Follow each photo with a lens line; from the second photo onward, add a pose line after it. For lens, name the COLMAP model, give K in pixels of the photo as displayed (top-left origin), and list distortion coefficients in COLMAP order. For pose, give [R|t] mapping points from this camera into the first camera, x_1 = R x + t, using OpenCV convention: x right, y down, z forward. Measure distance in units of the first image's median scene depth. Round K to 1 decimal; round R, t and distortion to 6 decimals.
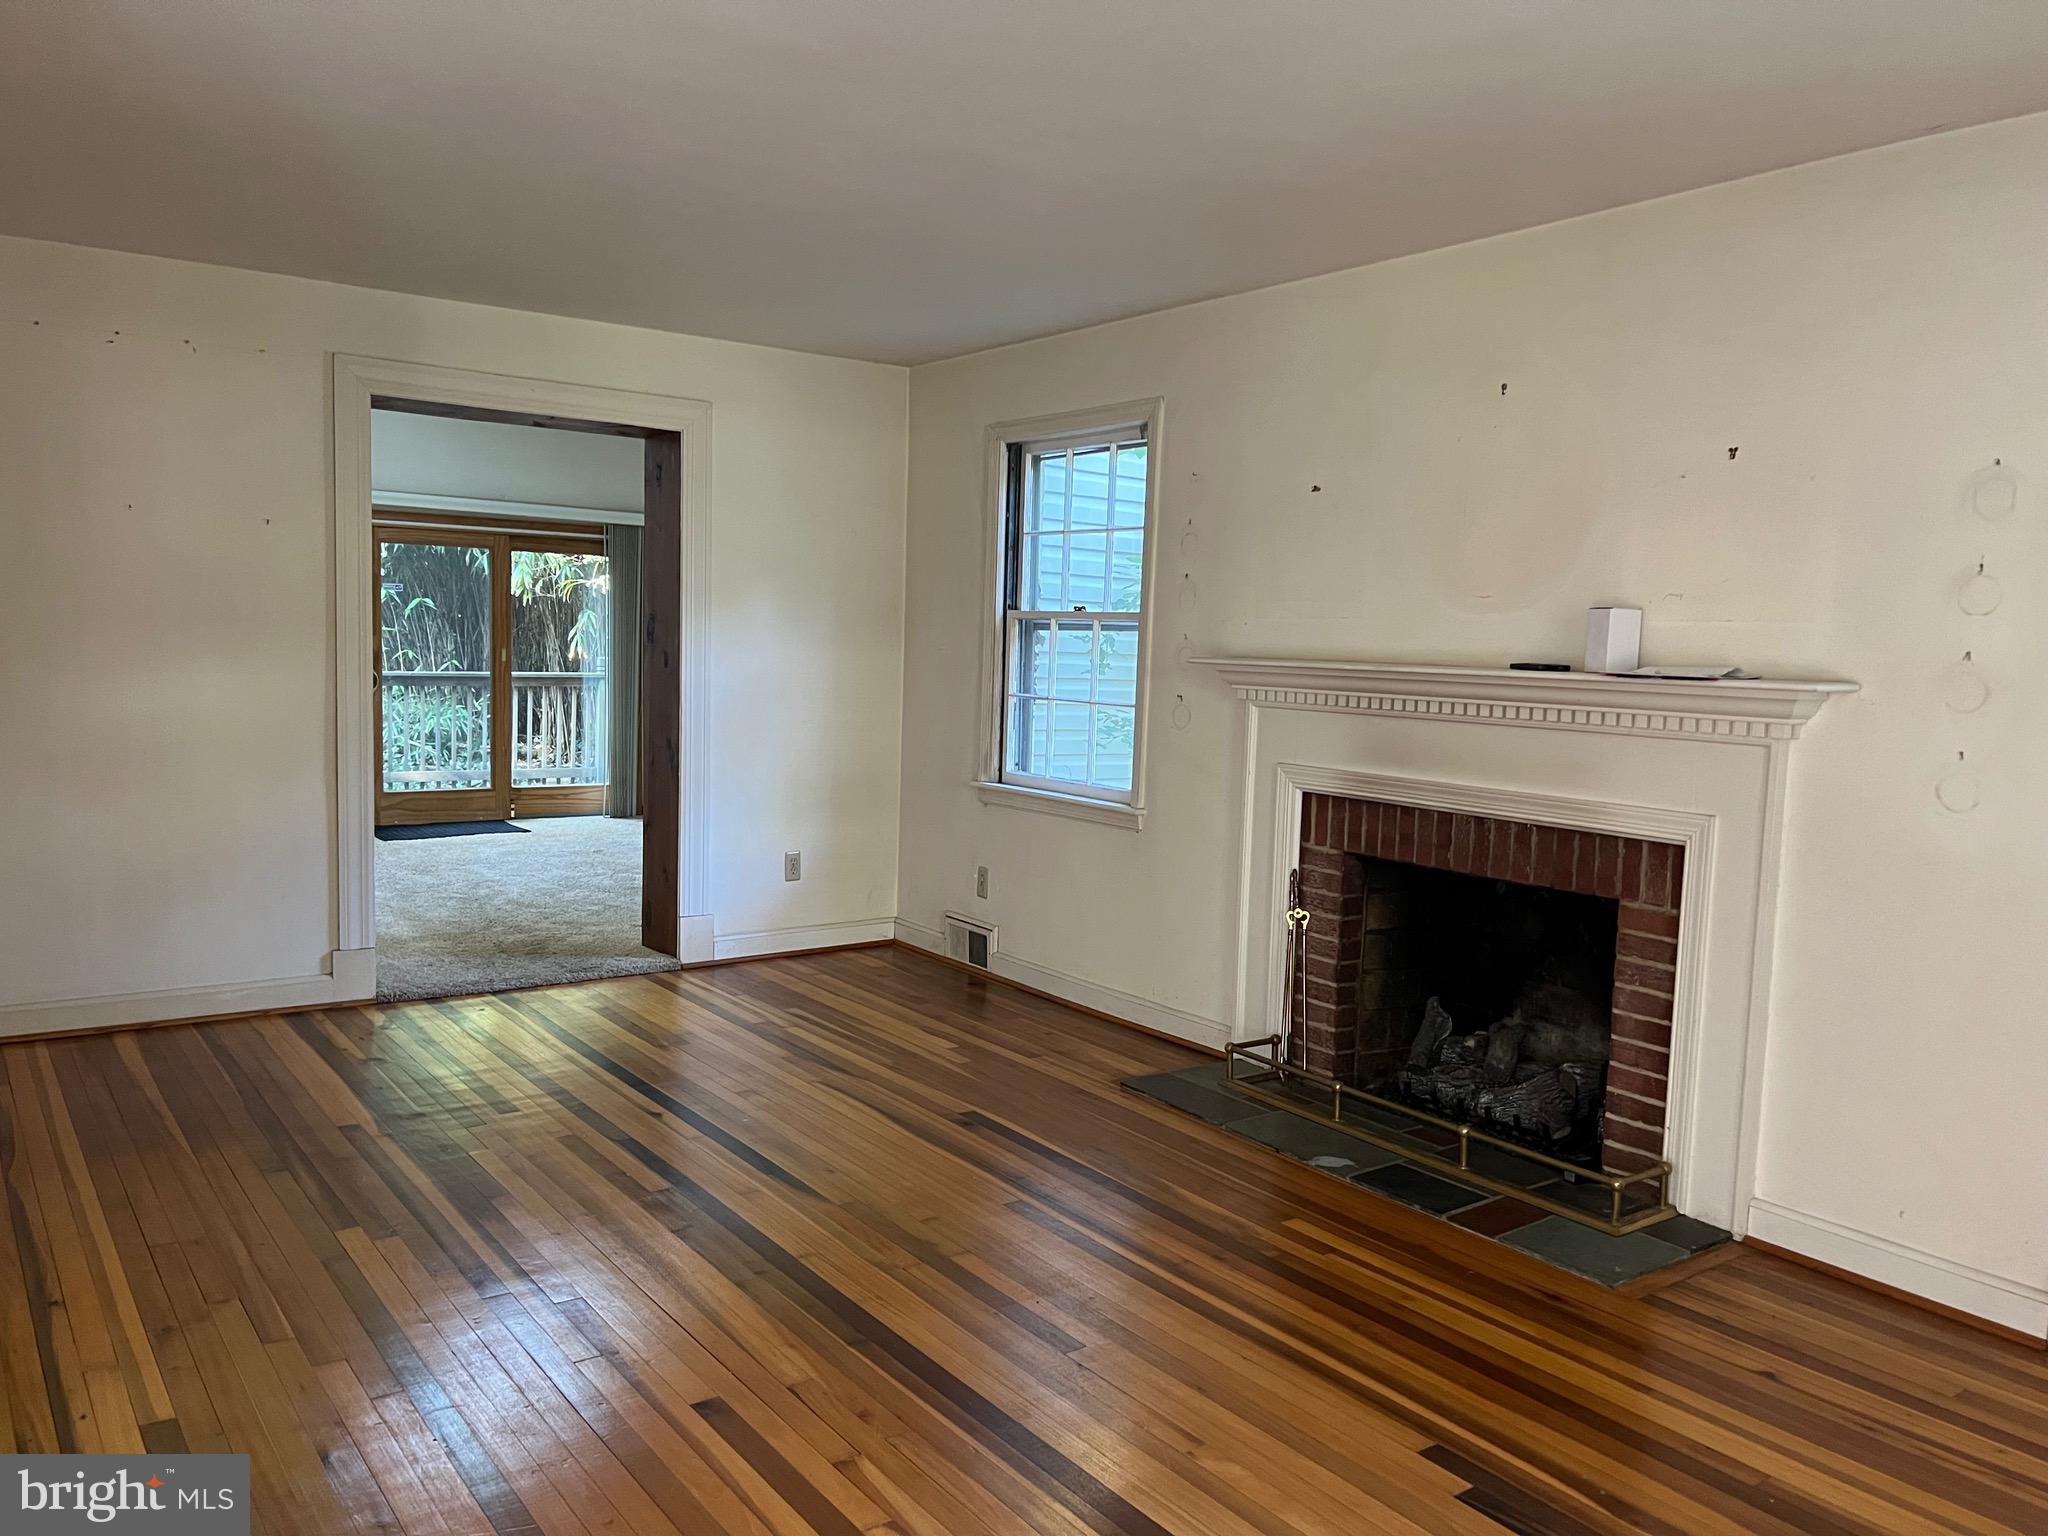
lens RADIAL K [[1542.6, 0, 1030.2], [0, 1542.6, 771.5], [0, 0, 1]] dist [0.056640, -0.059051]
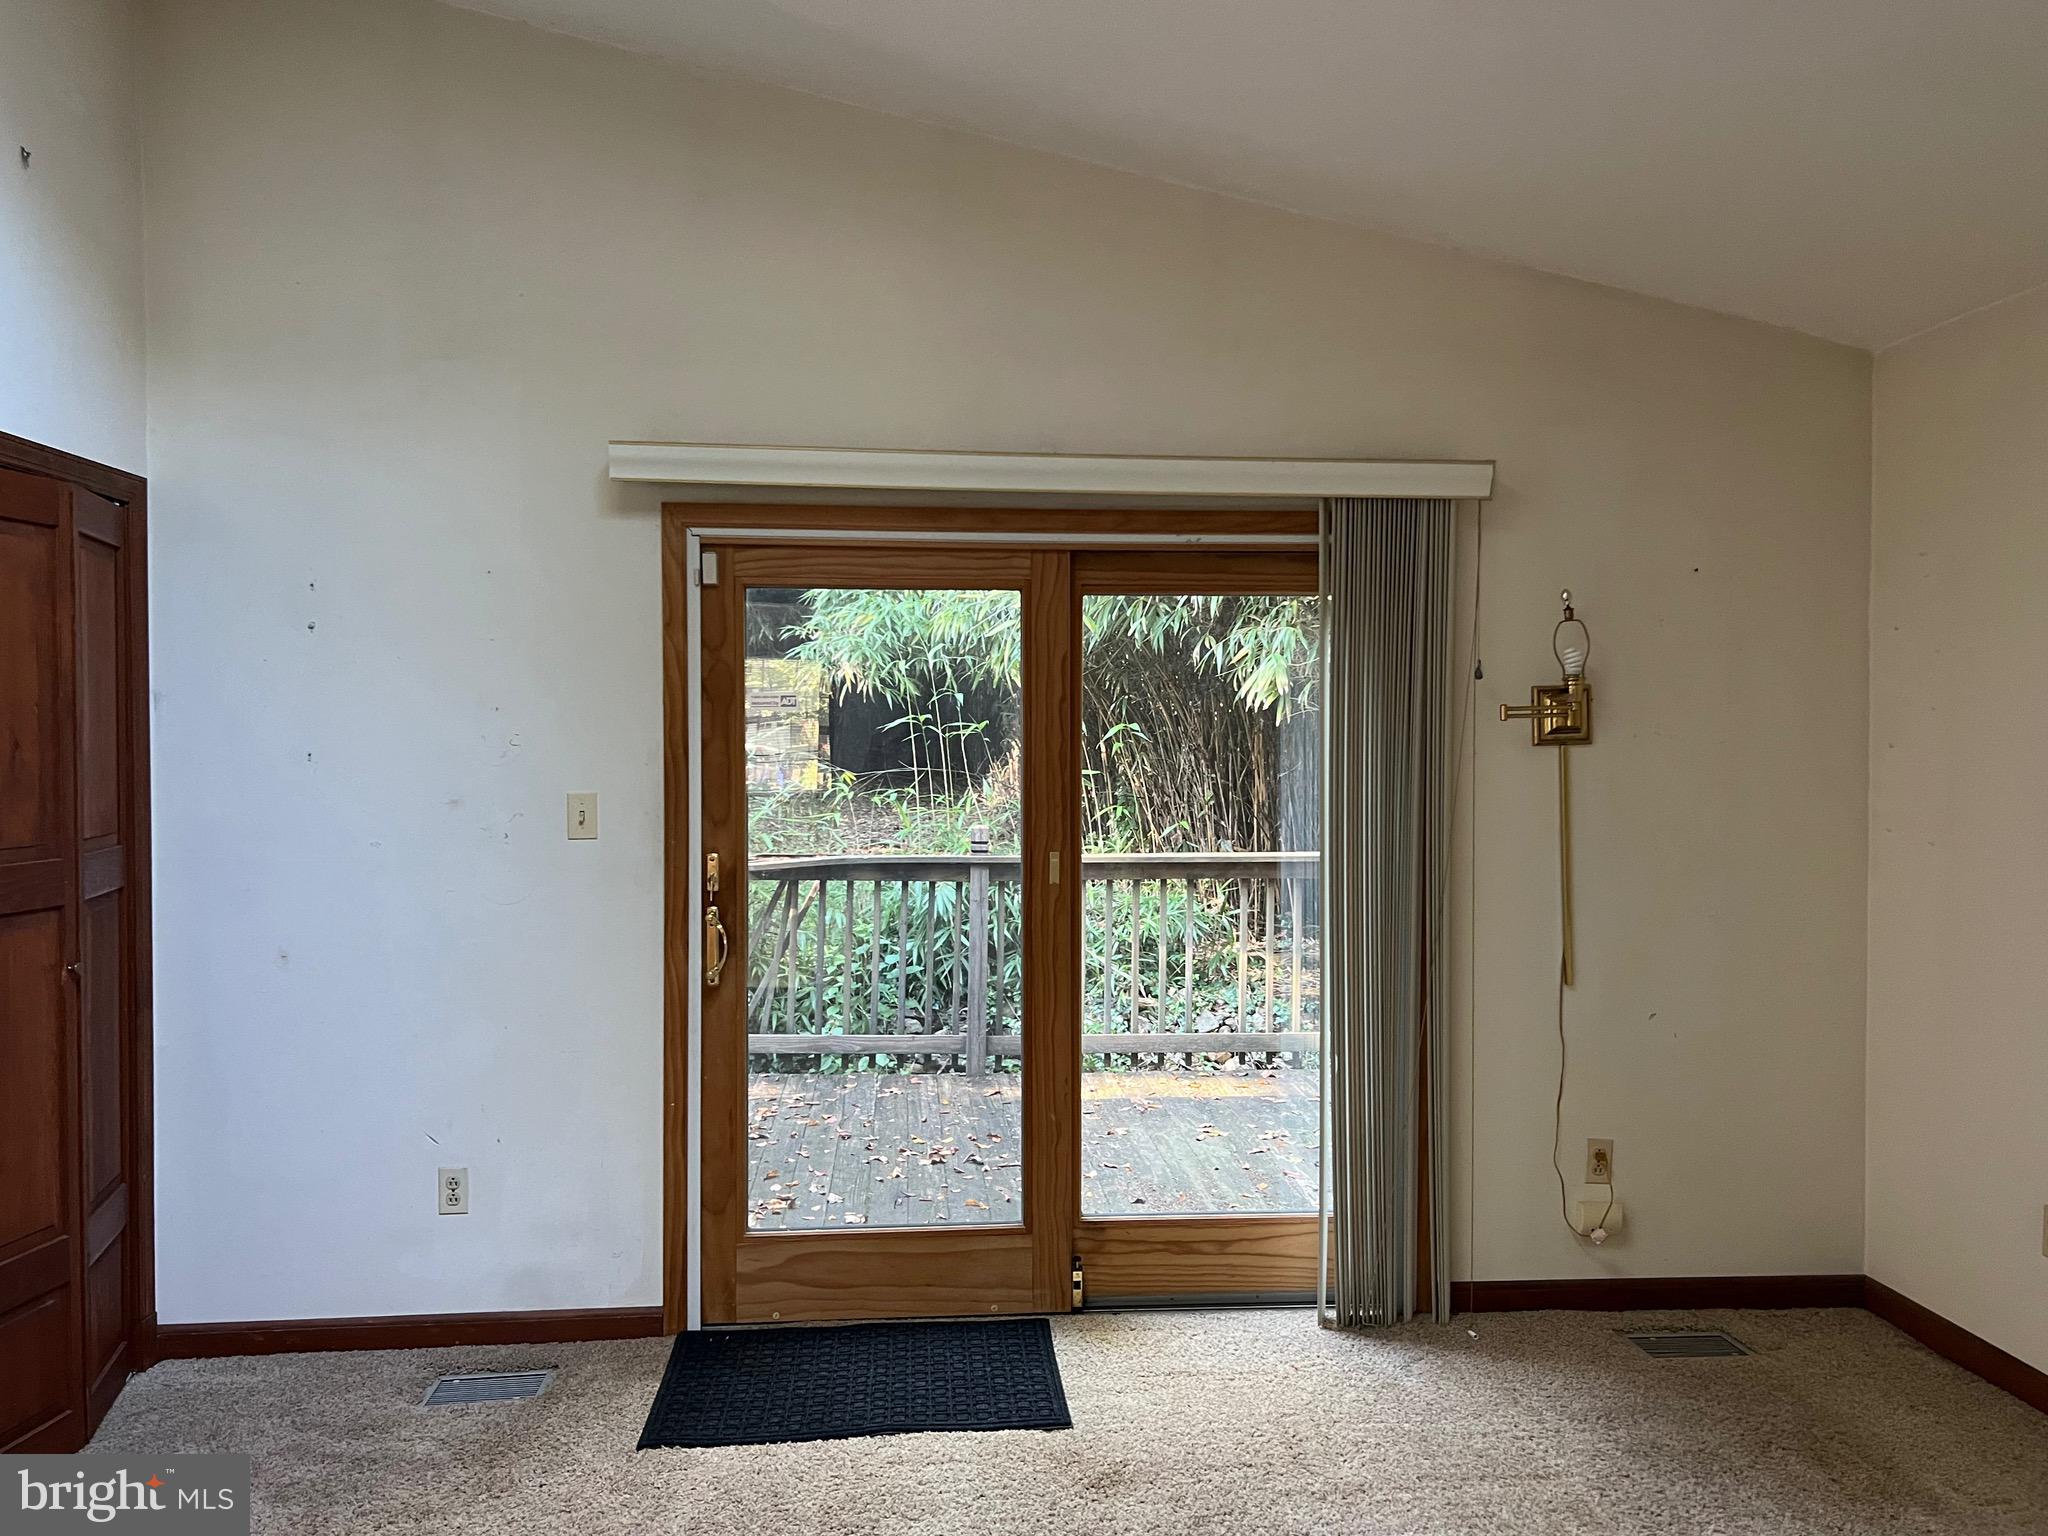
lens RADIAL K [[1543.3, 0, 1064.2], [0, 1543.3, 769.5], [0, 0, 1]] dist [0.053565, -0.054979]
pose [[0.857121, -0.013476, -0.514939, -0.140355], [-0.028232, 0.996926, -0.073081, -0.068790], [0.514341, 0.077177, 0.854106, 0.655748]]
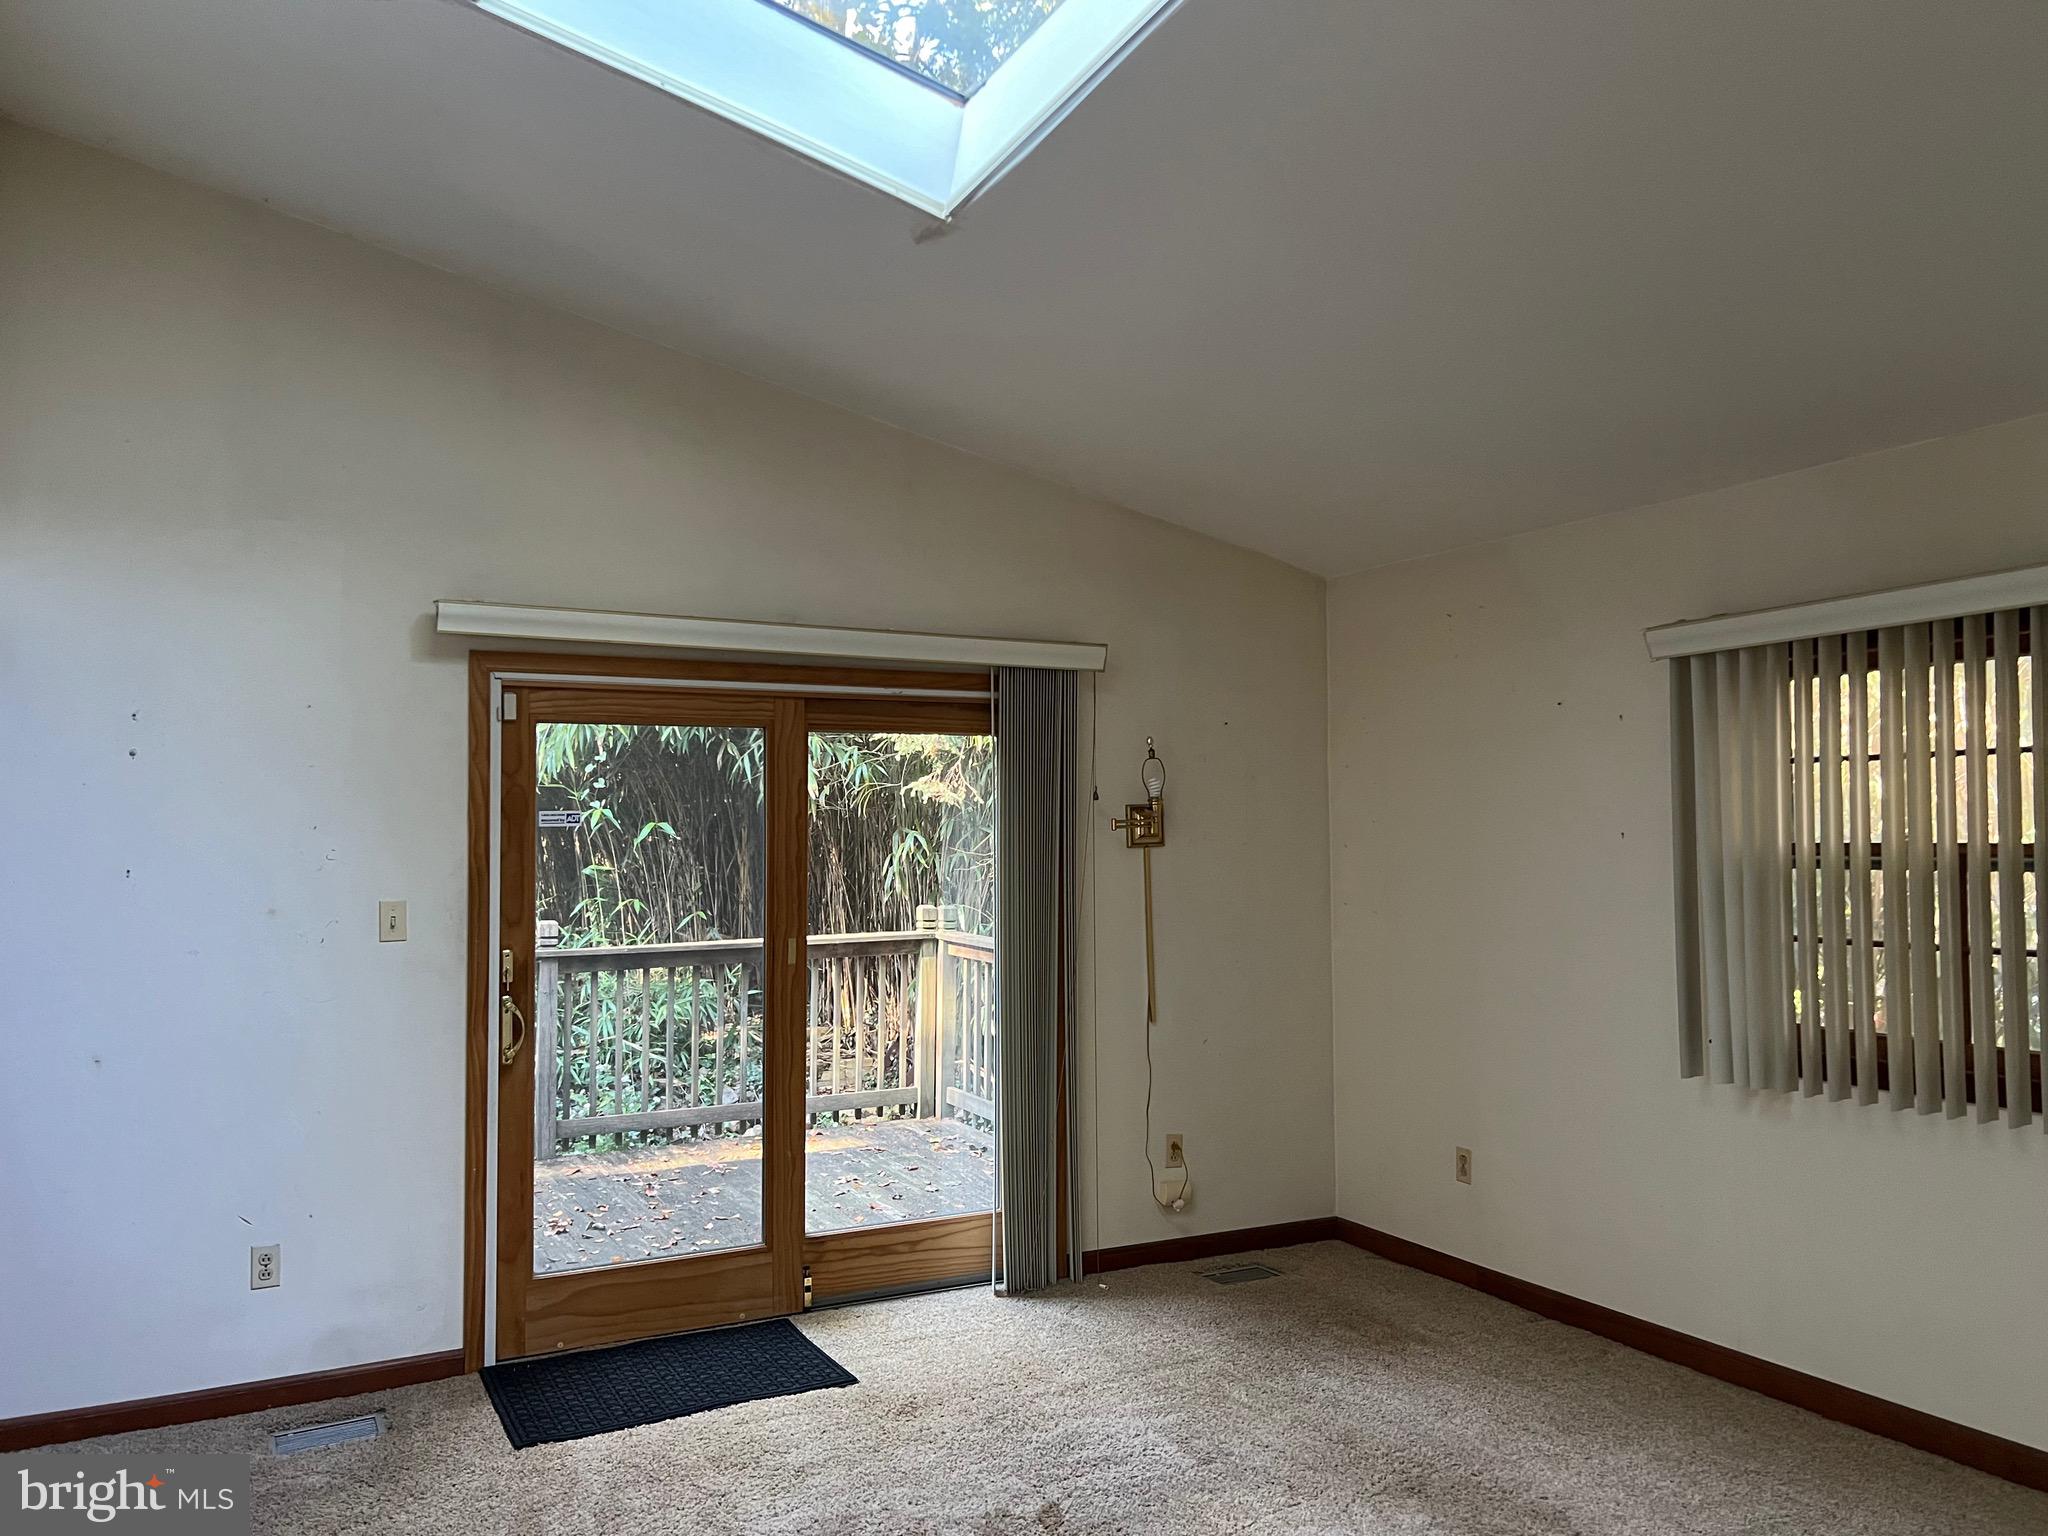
lens RADIAL K [[1542.6, 0, 1030.2], [0, 1542.6, 771.5], [0, 0, 1]] dist [0.056640, -0.059051]
pose [[0.988917, -0.033612, -0.144615, -0.191971], [0.014708, 0.991424, -0.129856, -0.064515], [0.147740, 0.126290, 0.980930, 0.527067]]
